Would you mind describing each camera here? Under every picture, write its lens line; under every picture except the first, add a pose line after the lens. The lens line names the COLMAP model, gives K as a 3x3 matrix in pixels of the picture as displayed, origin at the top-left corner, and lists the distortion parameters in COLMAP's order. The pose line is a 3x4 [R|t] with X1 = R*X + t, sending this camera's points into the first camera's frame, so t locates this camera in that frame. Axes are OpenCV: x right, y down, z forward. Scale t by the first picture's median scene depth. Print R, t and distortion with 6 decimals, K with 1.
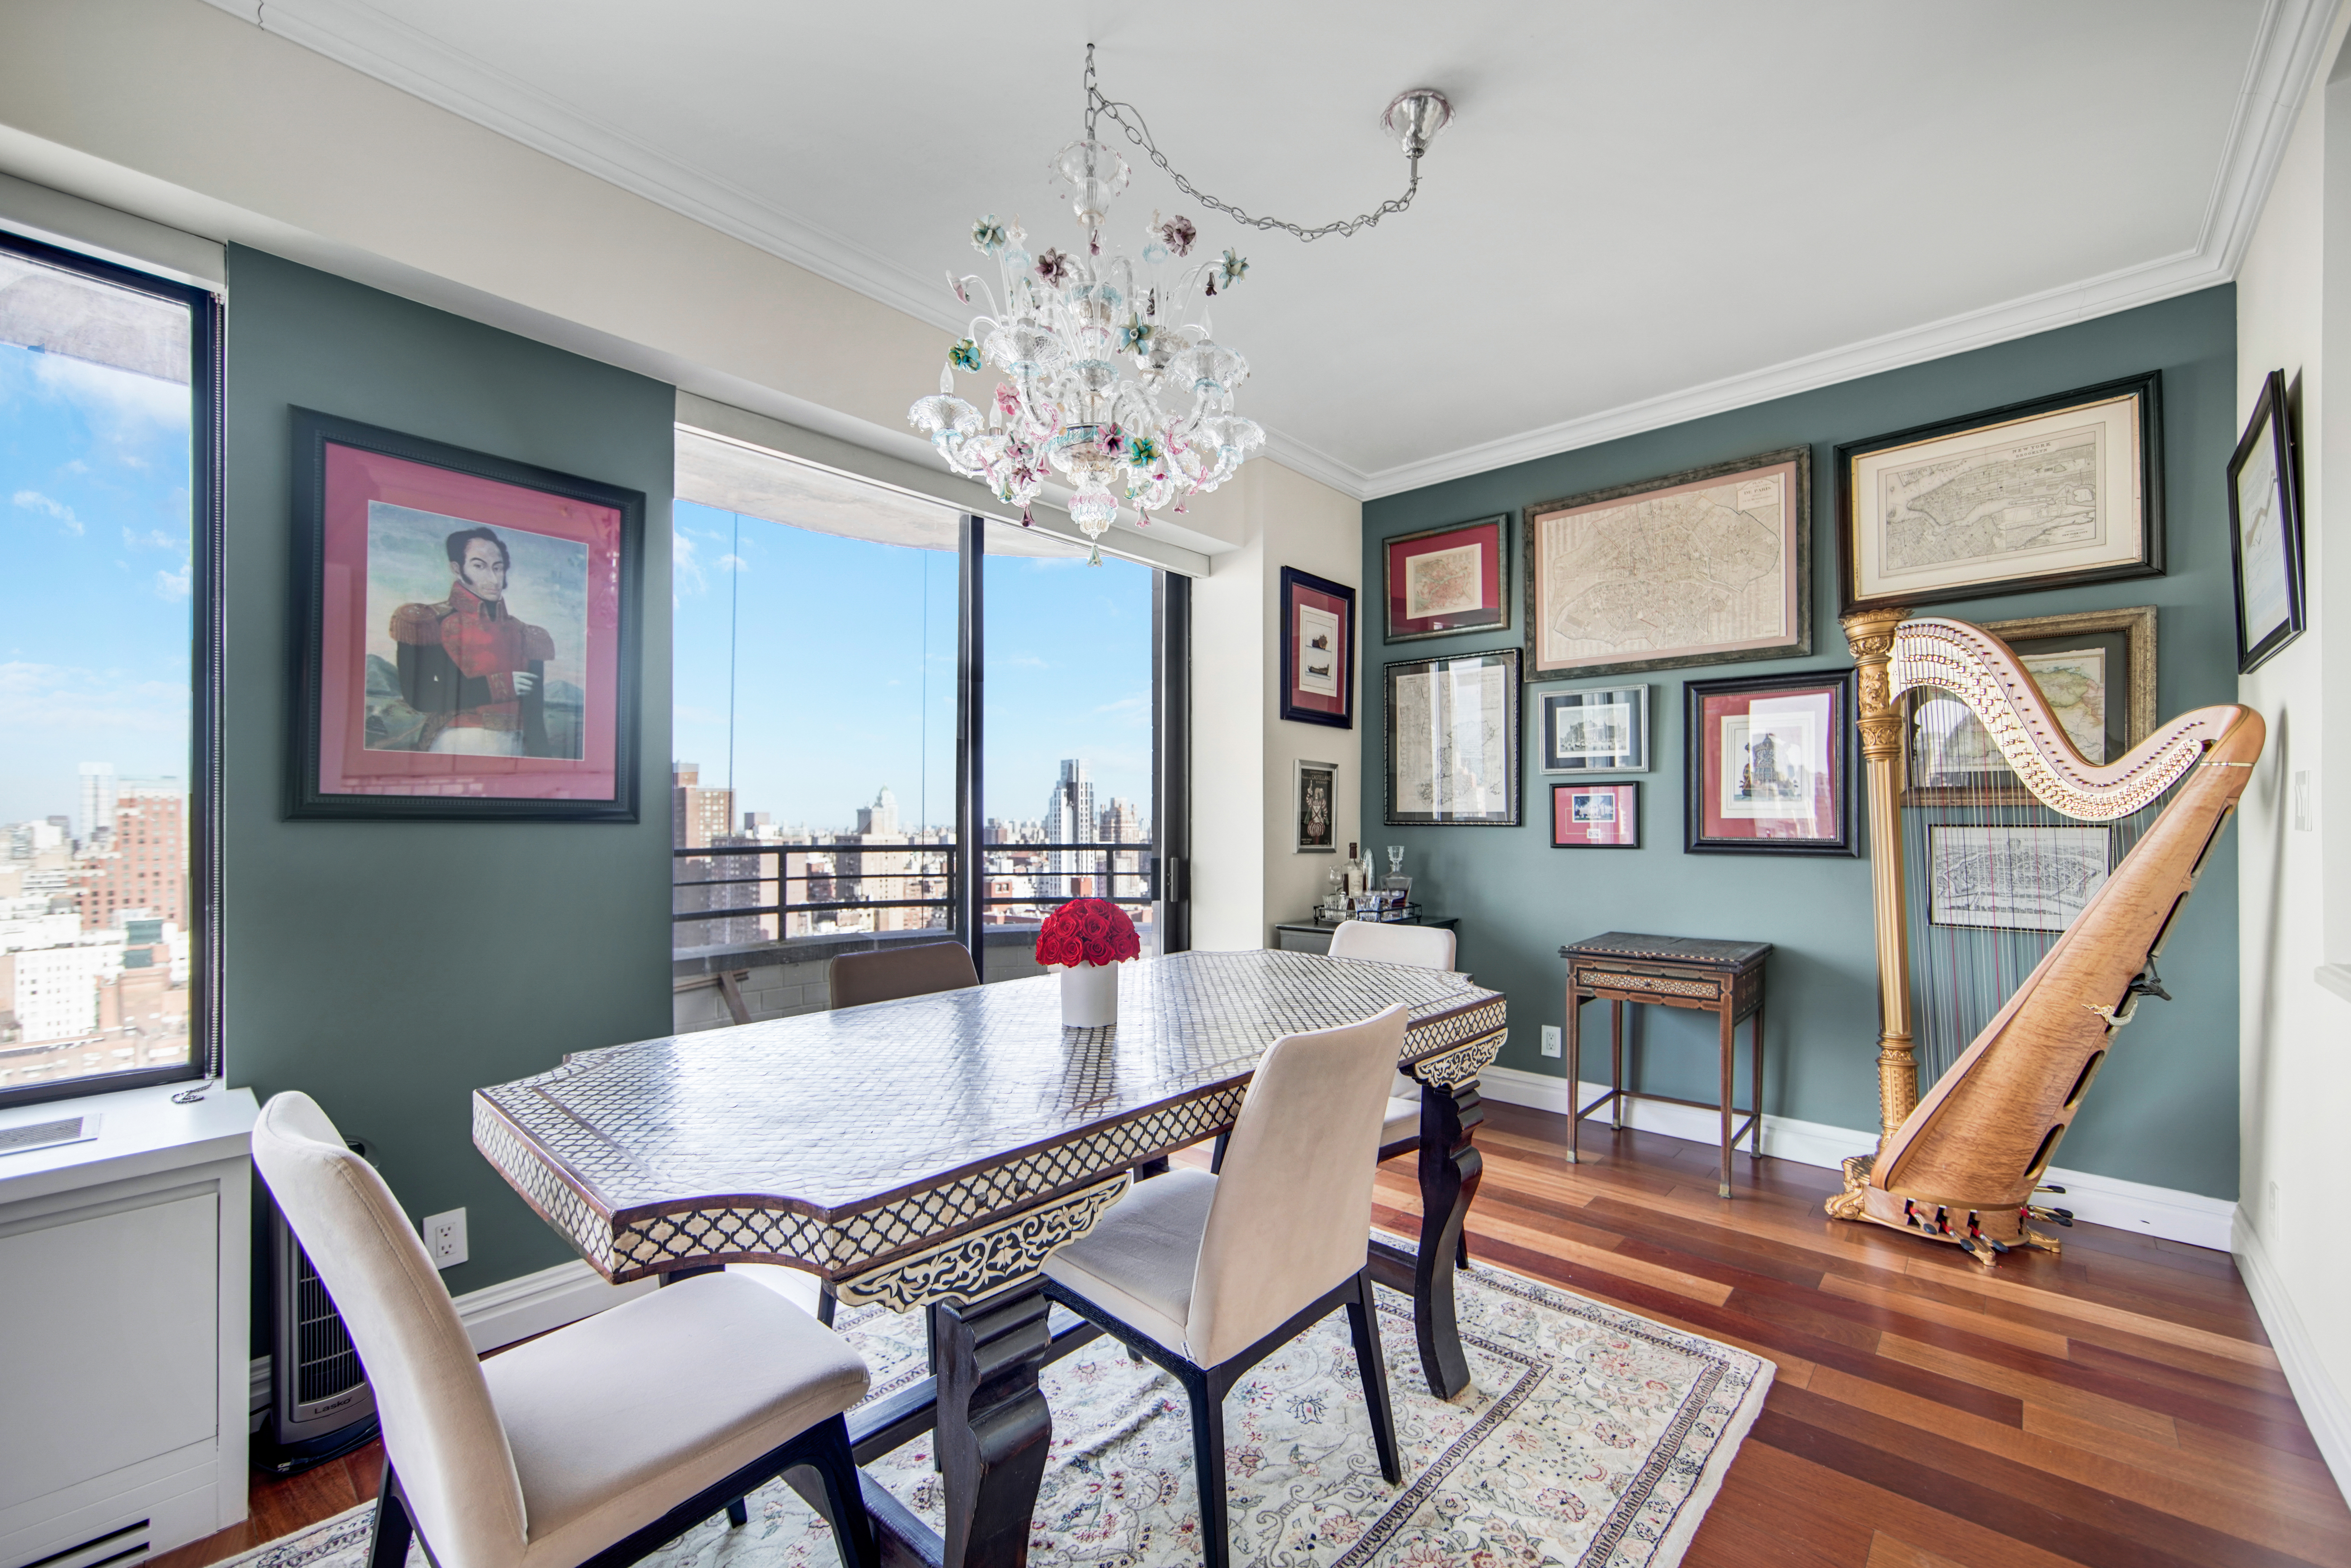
lens RADIAL K [[969.5, 0, 1152.6], [0, 969.5, 800.3], [0, 0, 1]] dist [-0.017811, 0.002614]
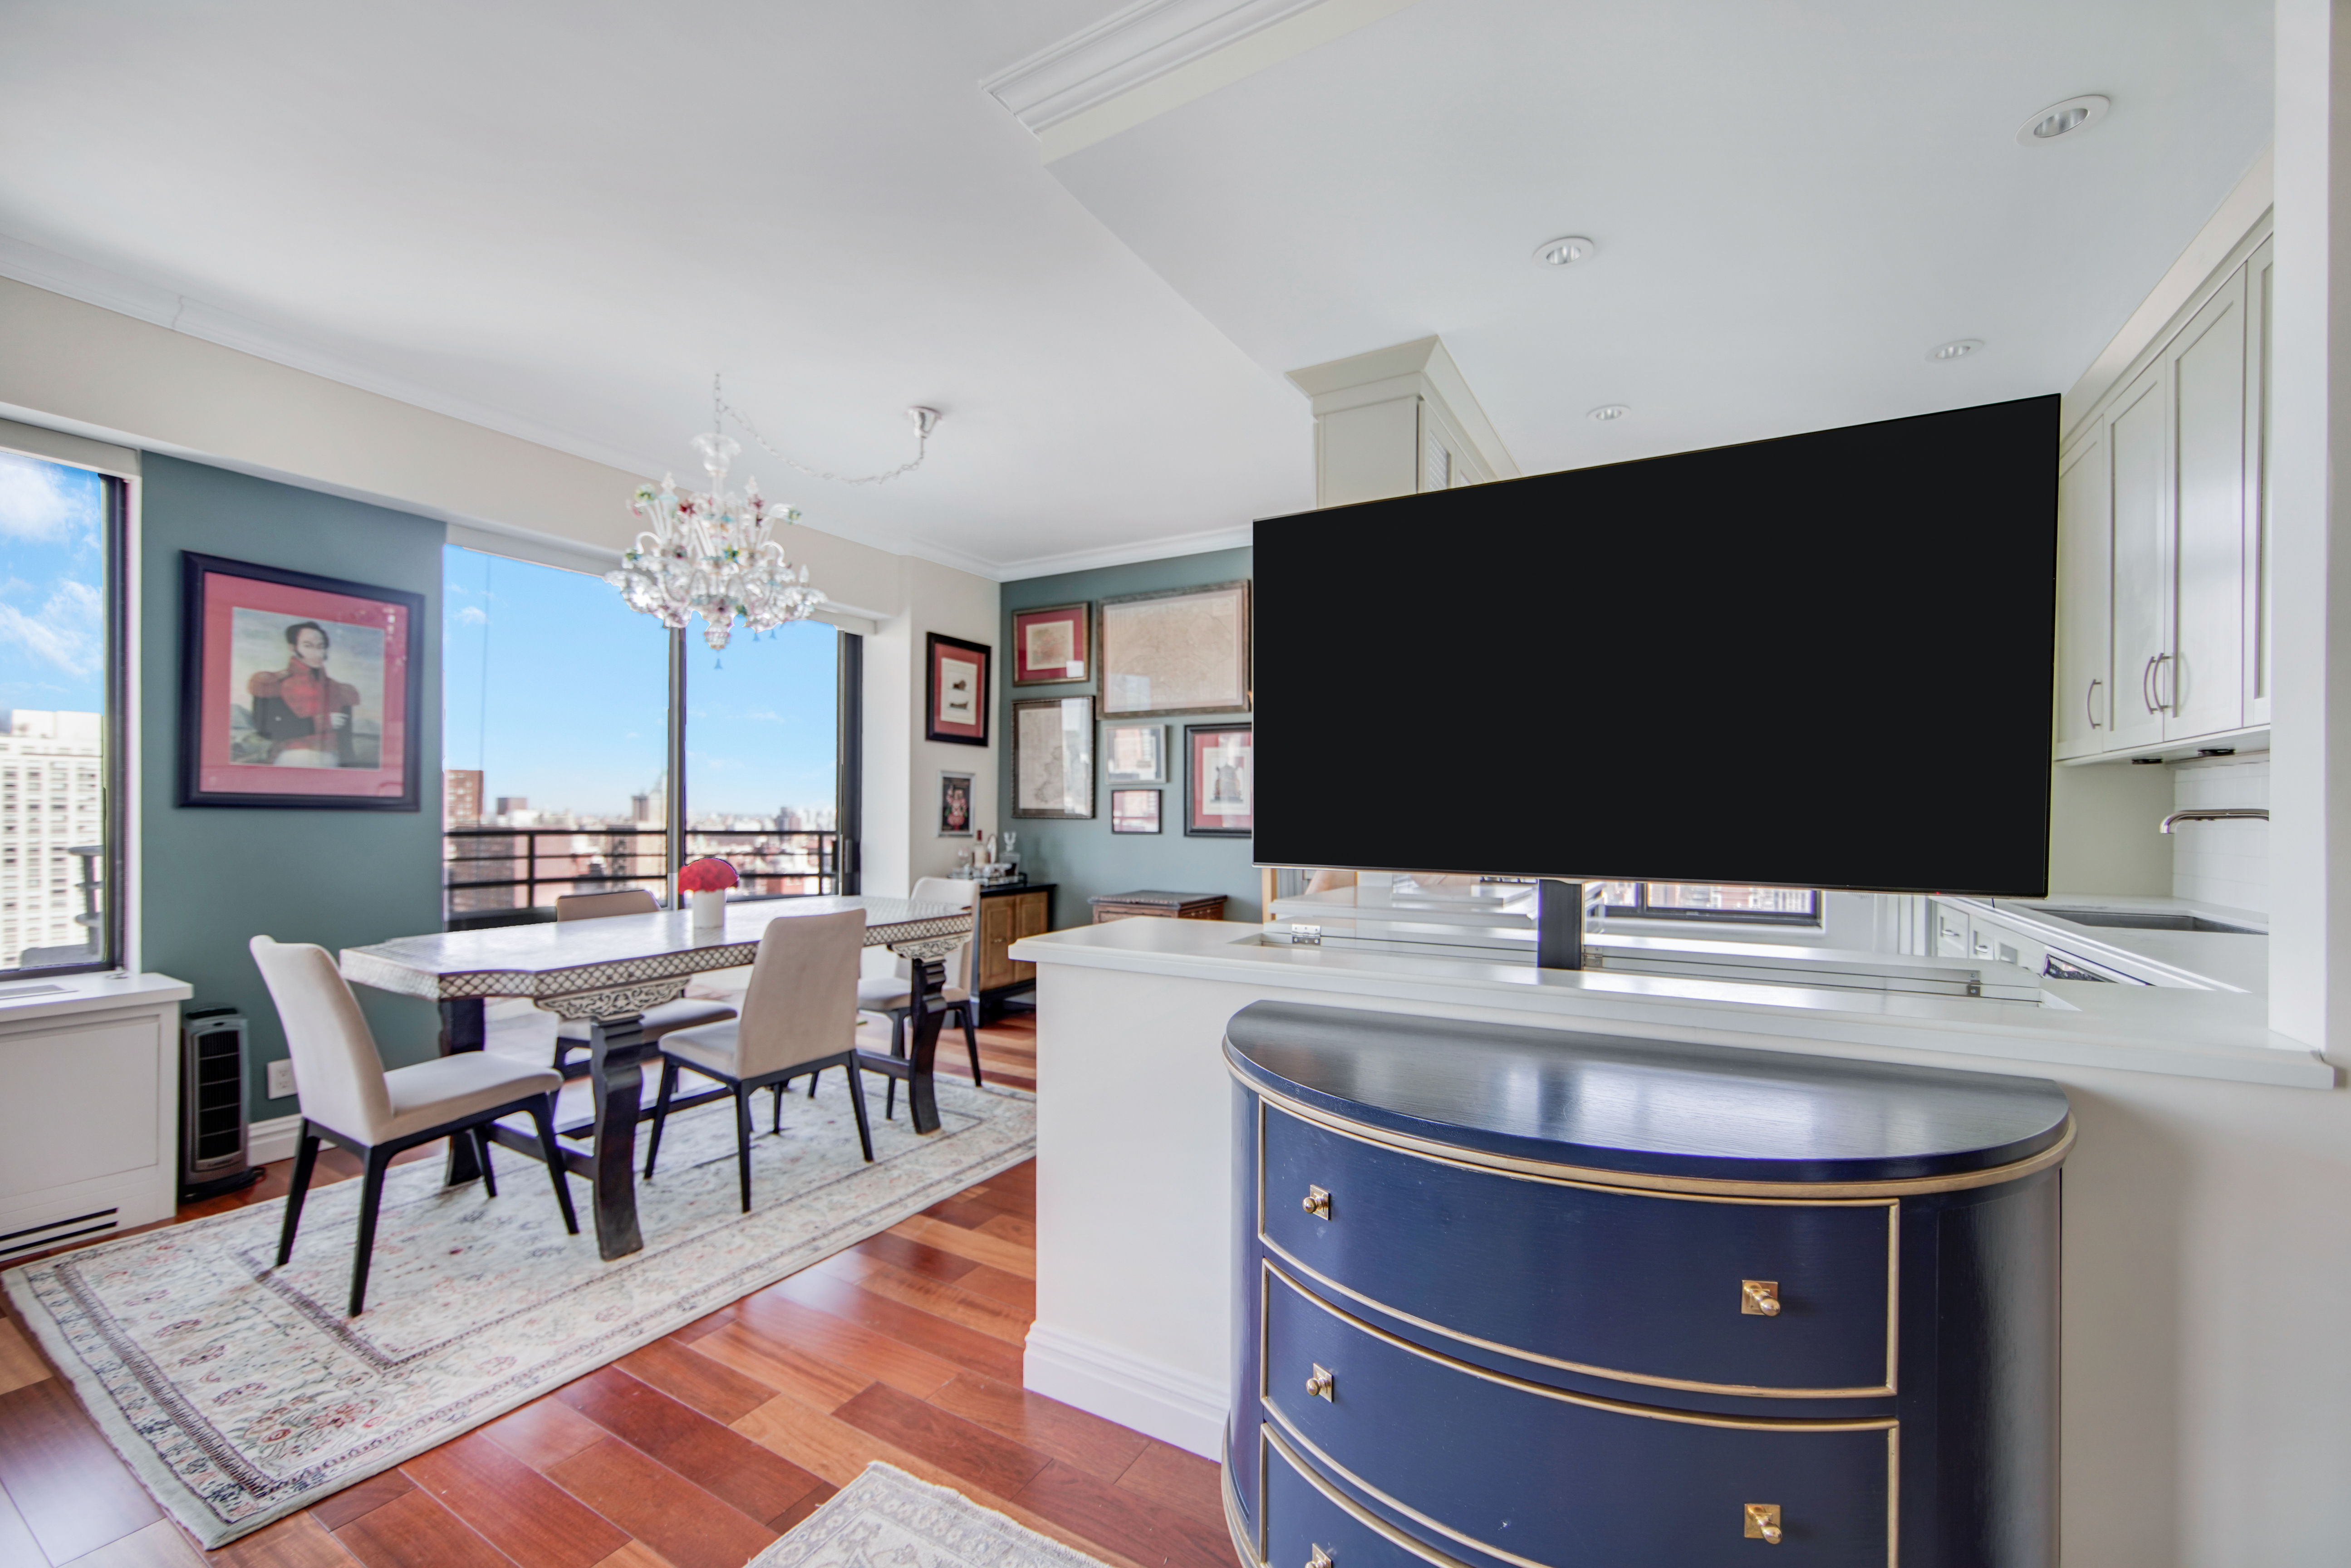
lens RADIAL K [[969.5, 0, 1165.9], [0, 969.5, 806.0], [0, 0, 1]] dist [-0.017811, 0.002614]
pose [[0.978416, 0.010991, 0.206352, 0.211383], [-0.014325, 0.999790, 0.014668, -0.017319], [-0.206148, -0.017308, 0.978368, -0.501396]]
